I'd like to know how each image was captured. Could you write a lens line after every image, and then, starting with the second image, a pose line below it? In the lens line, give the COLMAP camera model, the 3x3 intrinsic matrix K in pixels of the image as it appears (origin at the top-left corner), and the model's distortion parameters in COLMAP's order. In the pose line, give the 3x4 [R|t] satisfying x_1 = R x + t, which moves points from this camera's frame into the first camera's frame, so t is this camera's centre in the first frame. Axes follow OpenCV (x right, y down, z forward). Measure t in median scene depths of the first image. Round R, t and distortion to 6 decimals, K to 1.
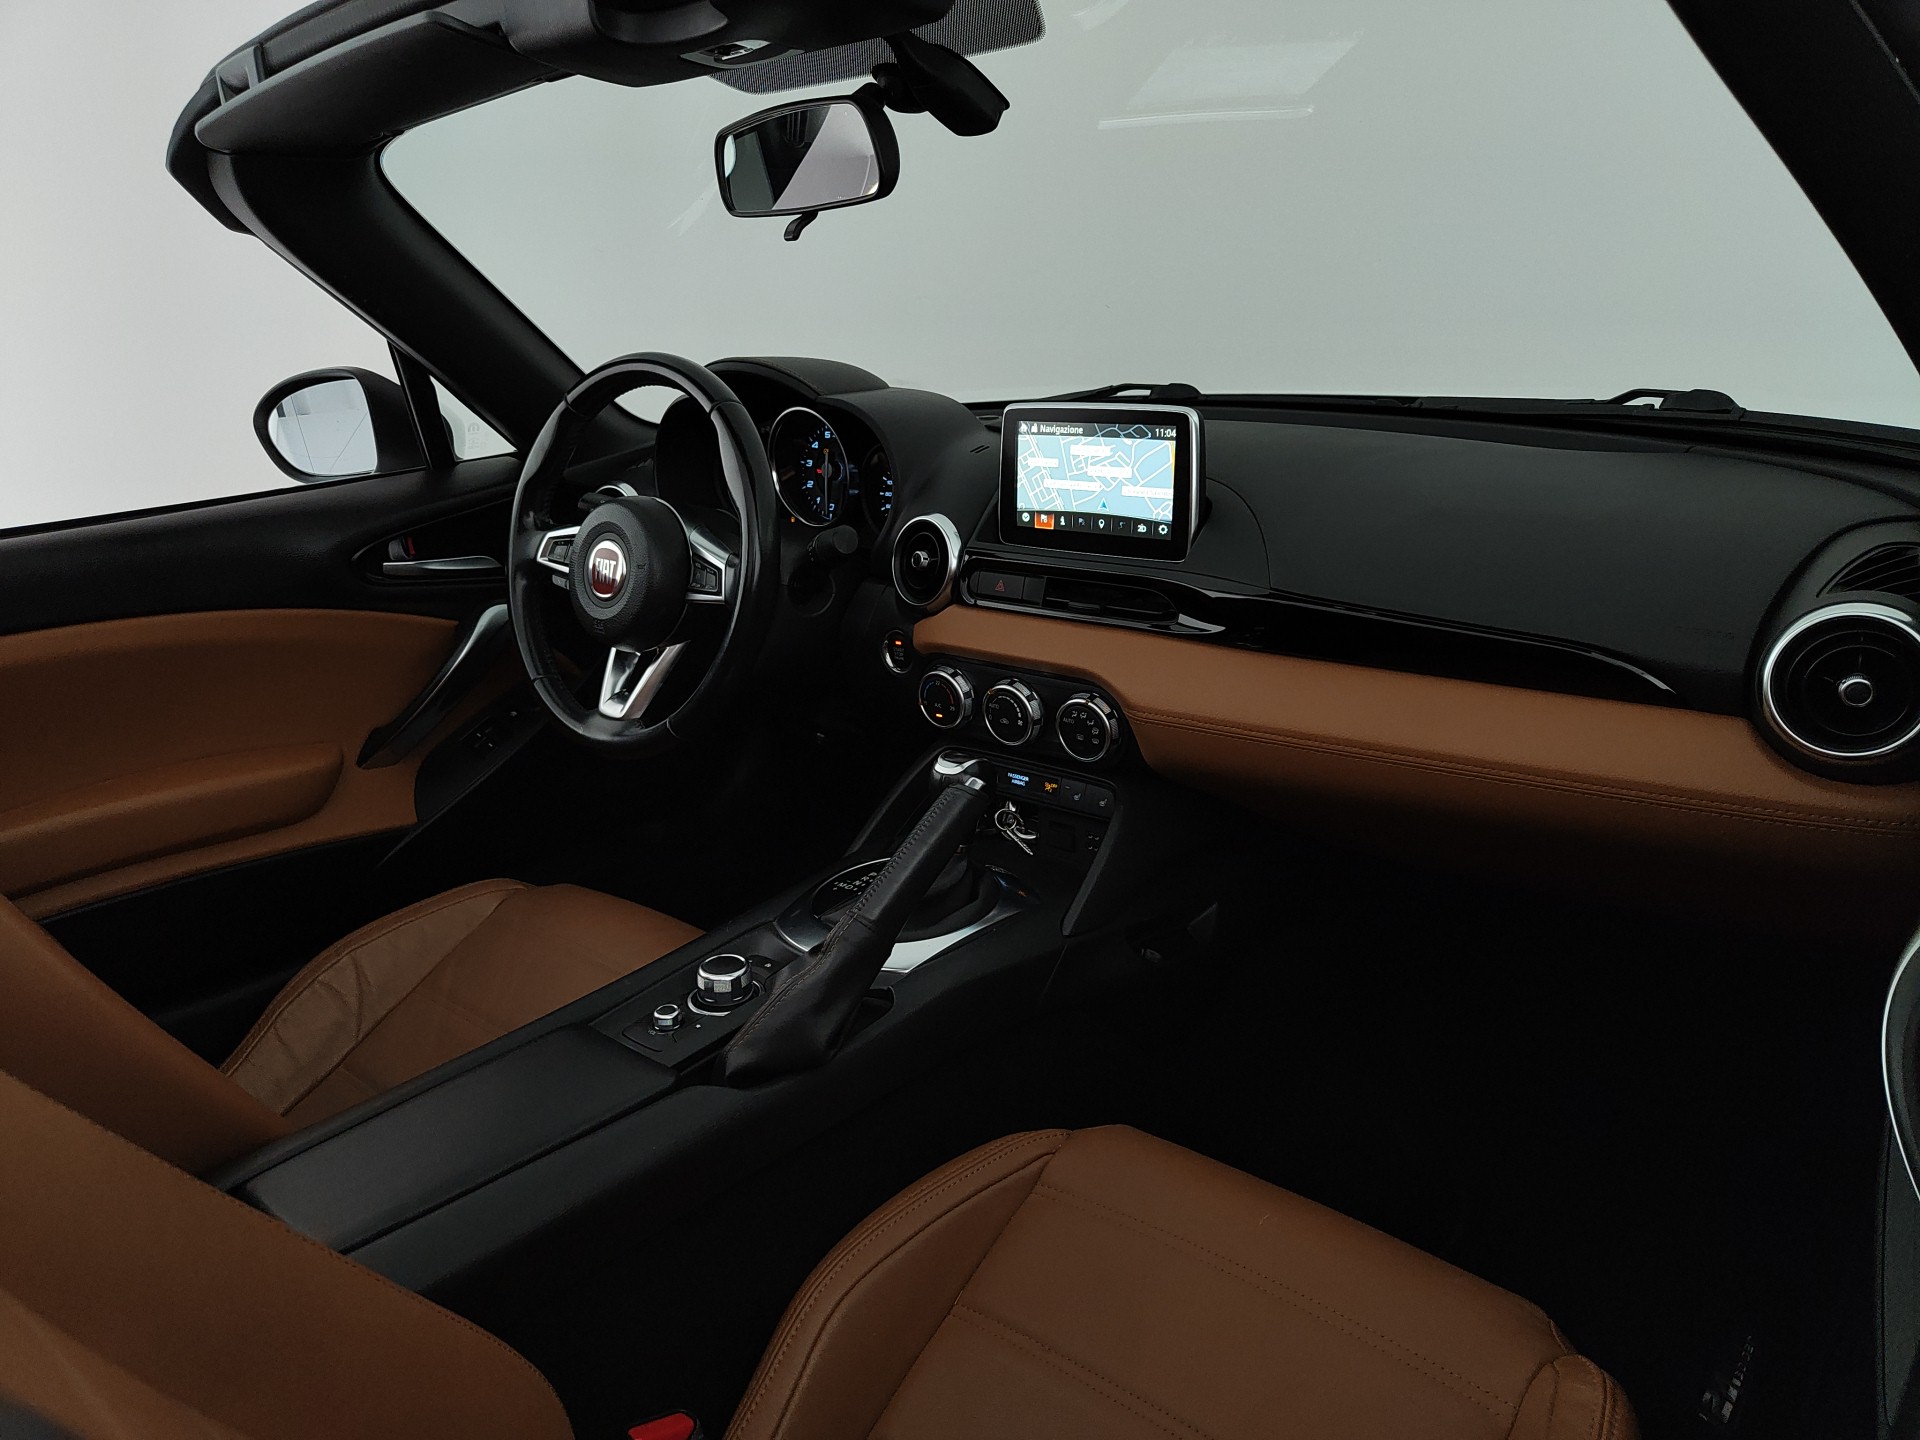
lens RADIAL K [[1337.5, 0, 968.4], [0, 1337.5, 739.6], [0, 0, 1]] dist [0.004993, -0.007265]
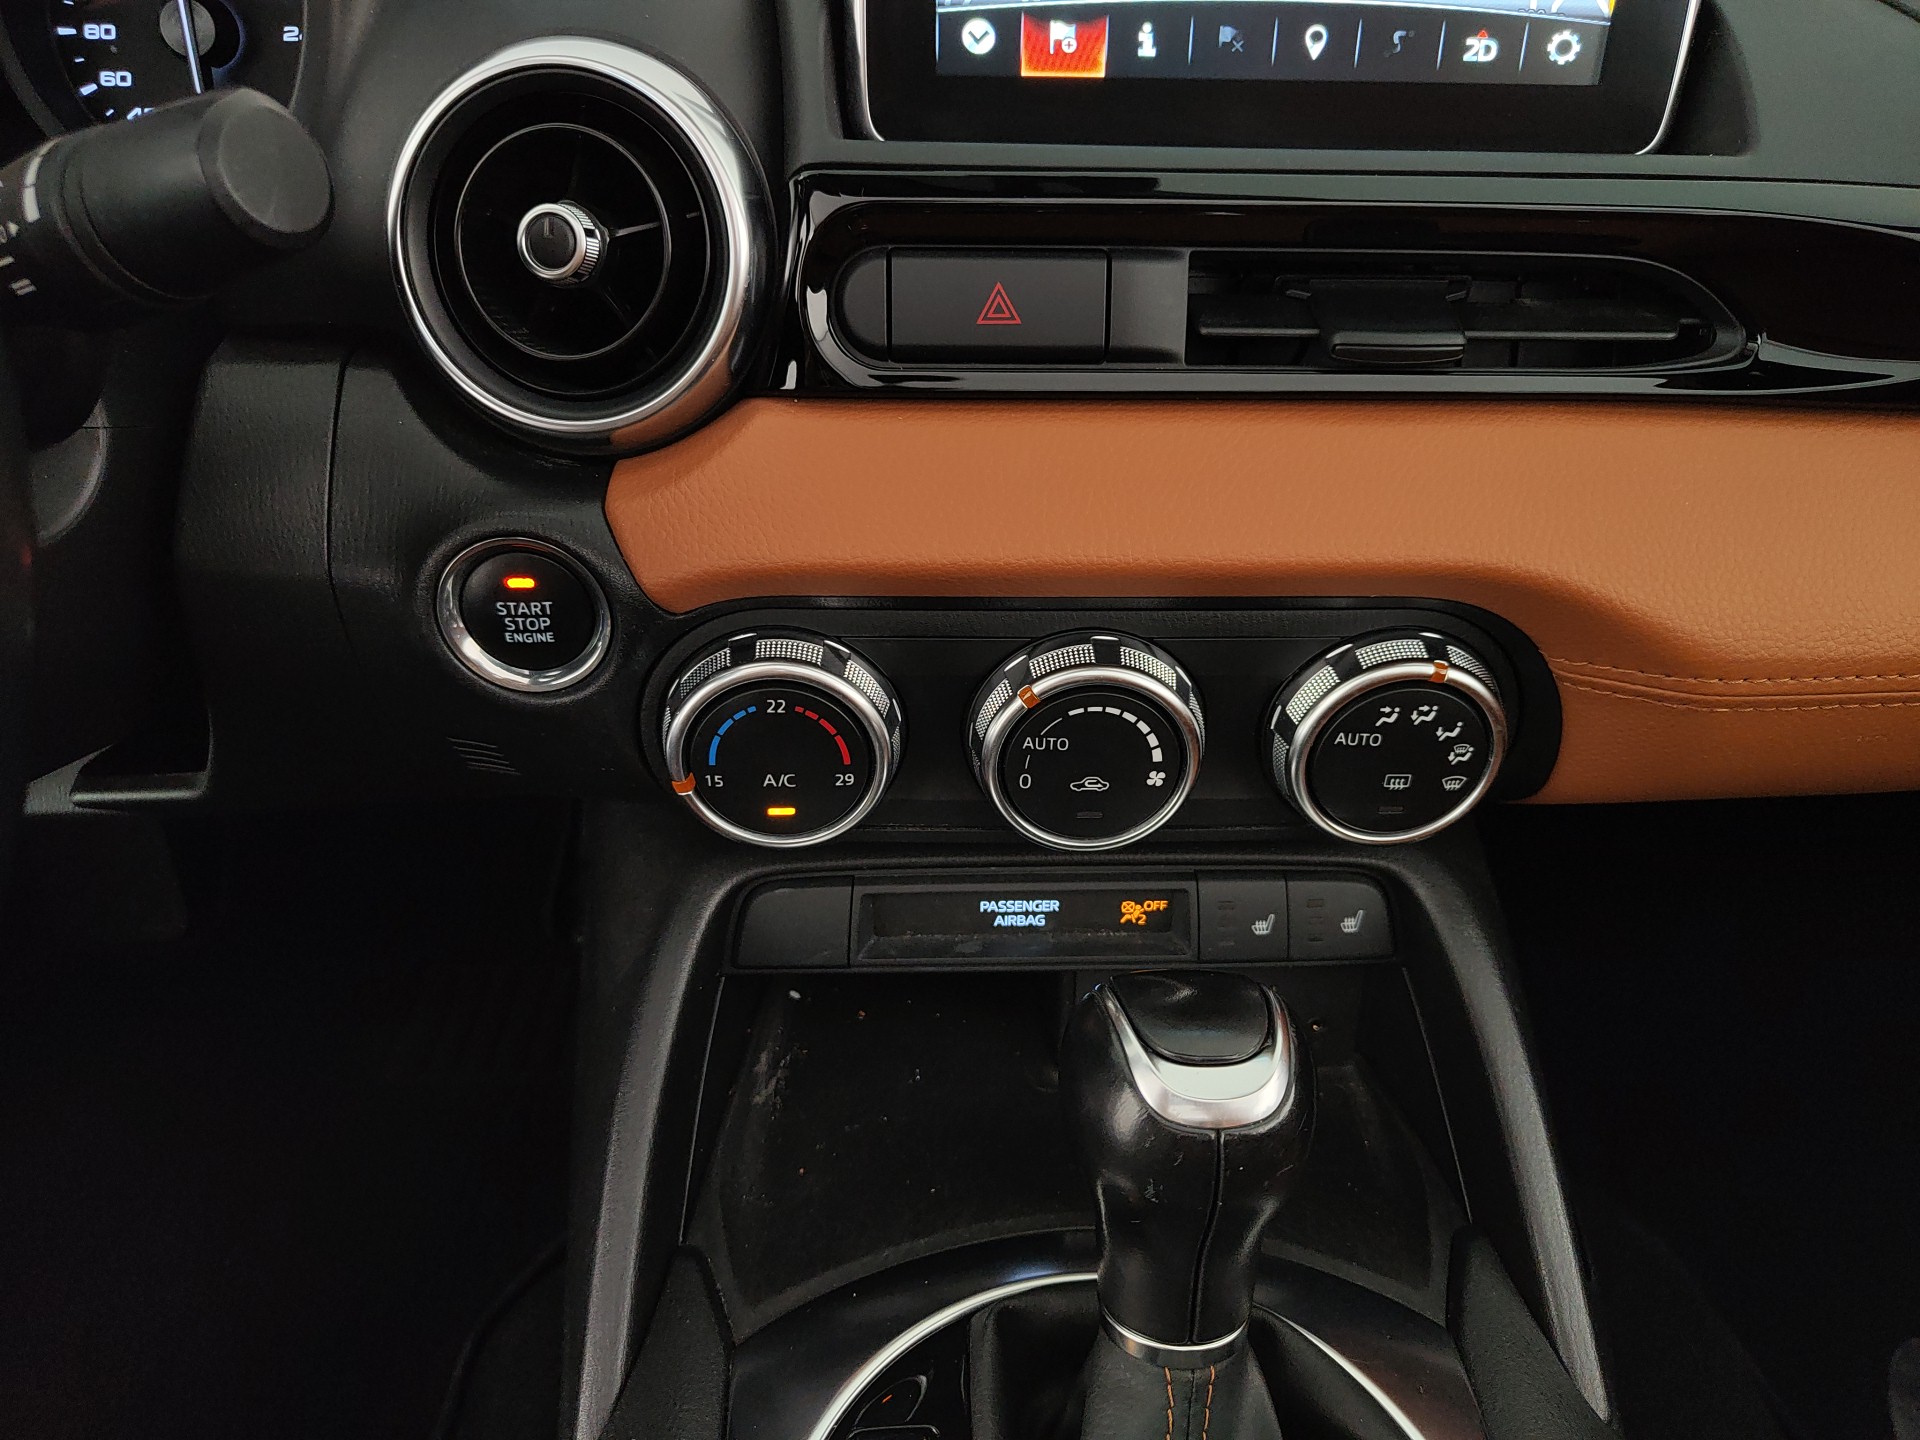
lens RADIAL K [[1337.5, 0, 965.3], [0, 1337.5, 714.2], [0, 0, 1]] dist [0.004993, -0.007265]
pose [[0.740411, -0.289932, 0.606409, -0.167129], [0.169042, 0.953510, 0.249488, -0.106975], [-0.650551, -0.082215, 0.754999, 0.809170]]
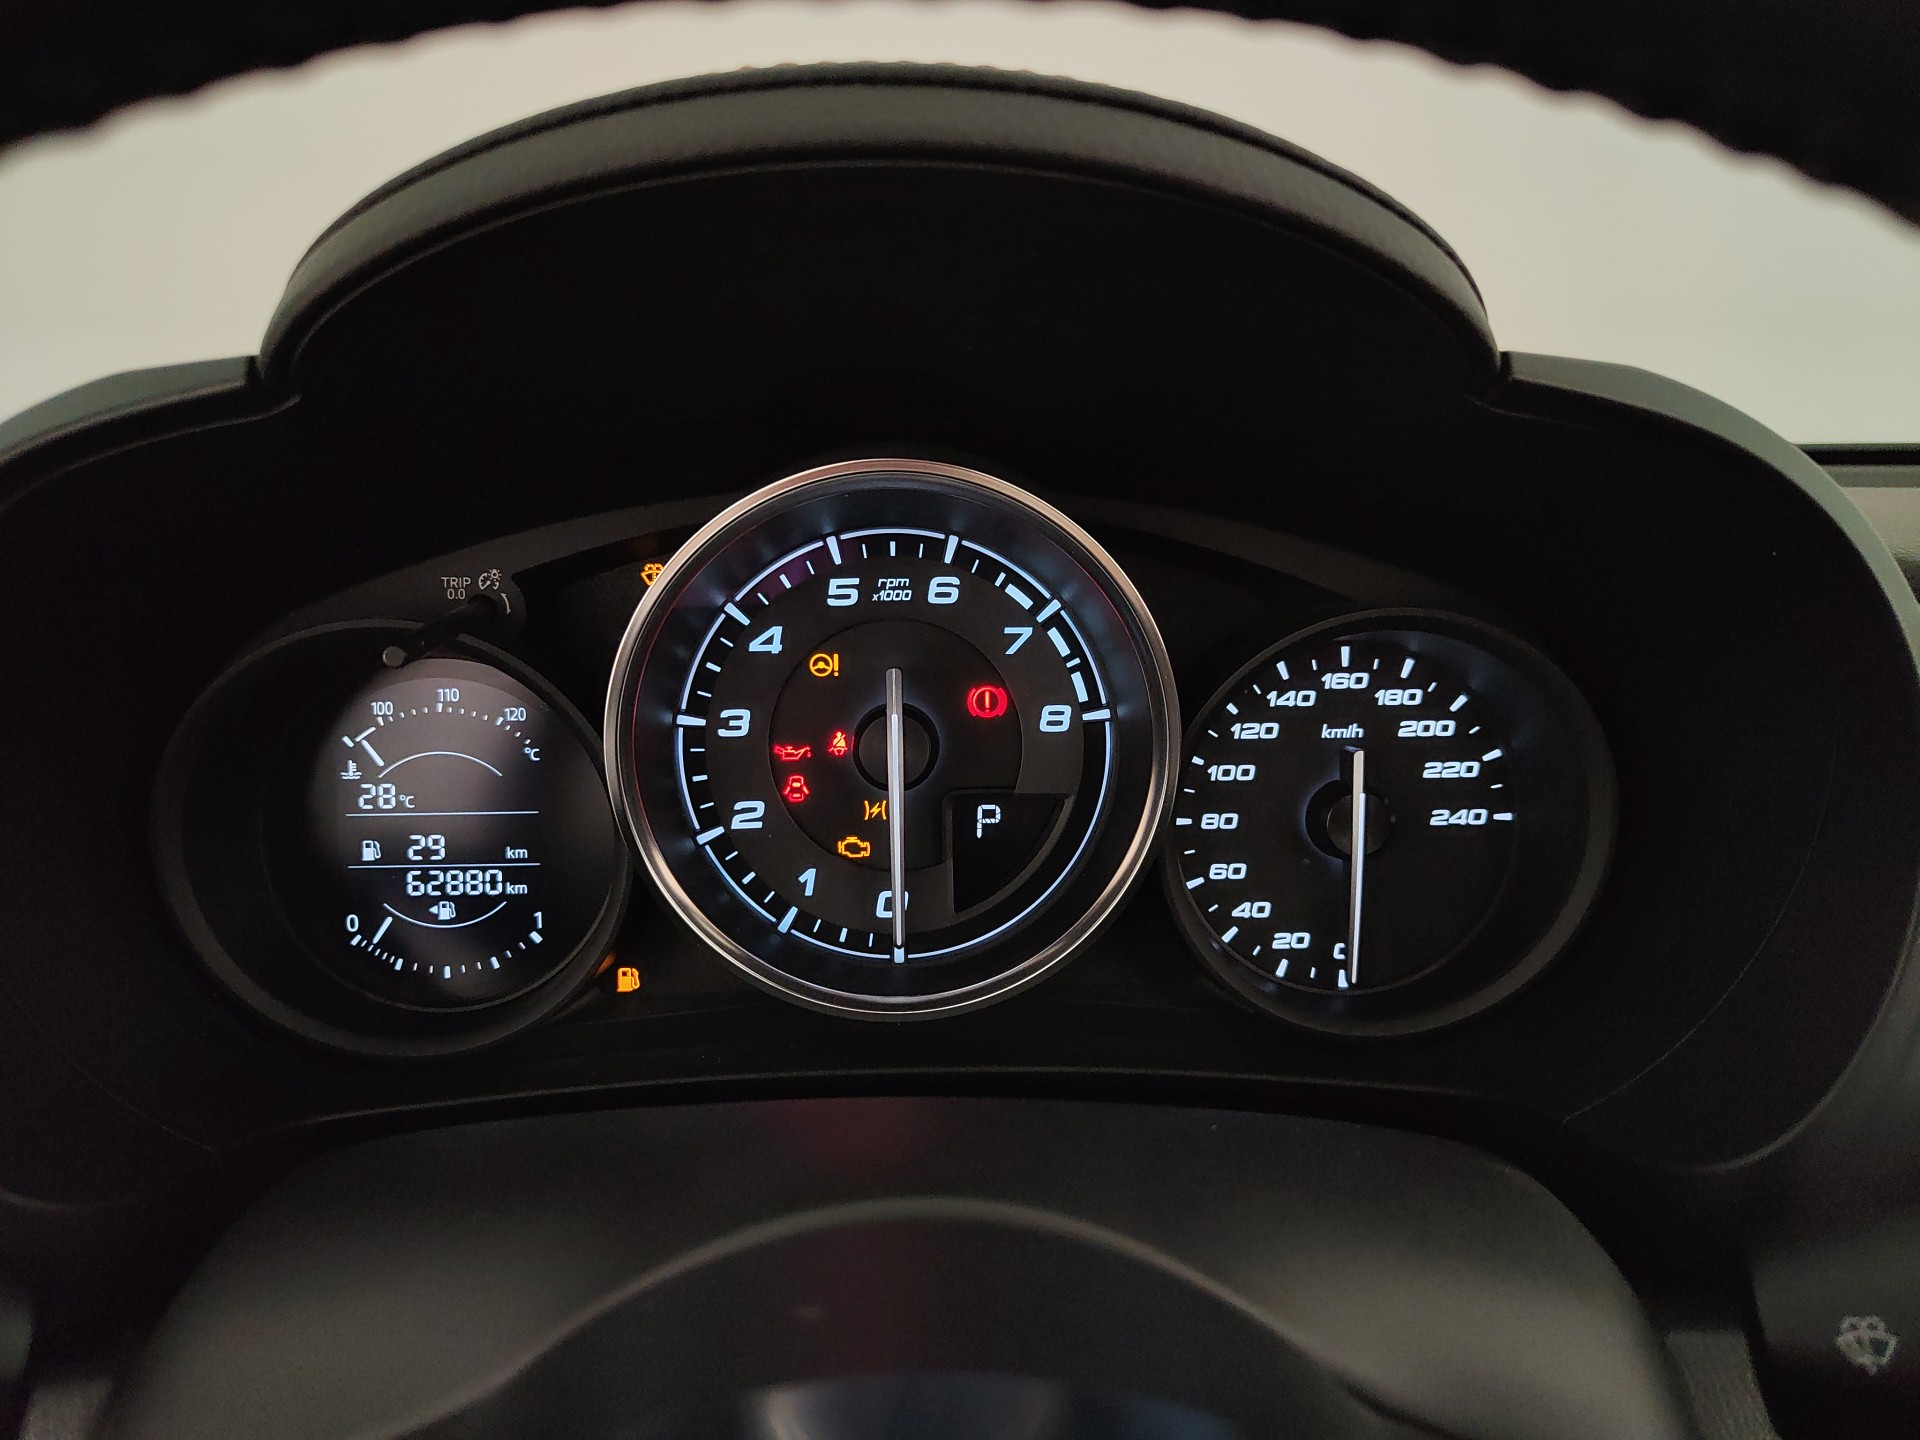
lens RADIAL K [[1337.5, 0, 958.7], [0, 1337.5, 733.9], [0, 0, 1]] dist [0.004993, -0.007265]
pose [[0.734681, -0.113035, 0.668929, -0.305422], [0.186428, 0.981700, -0.038865, -0.243119], [-0.652294, 0.153260, 0.742309, 1.044824]]
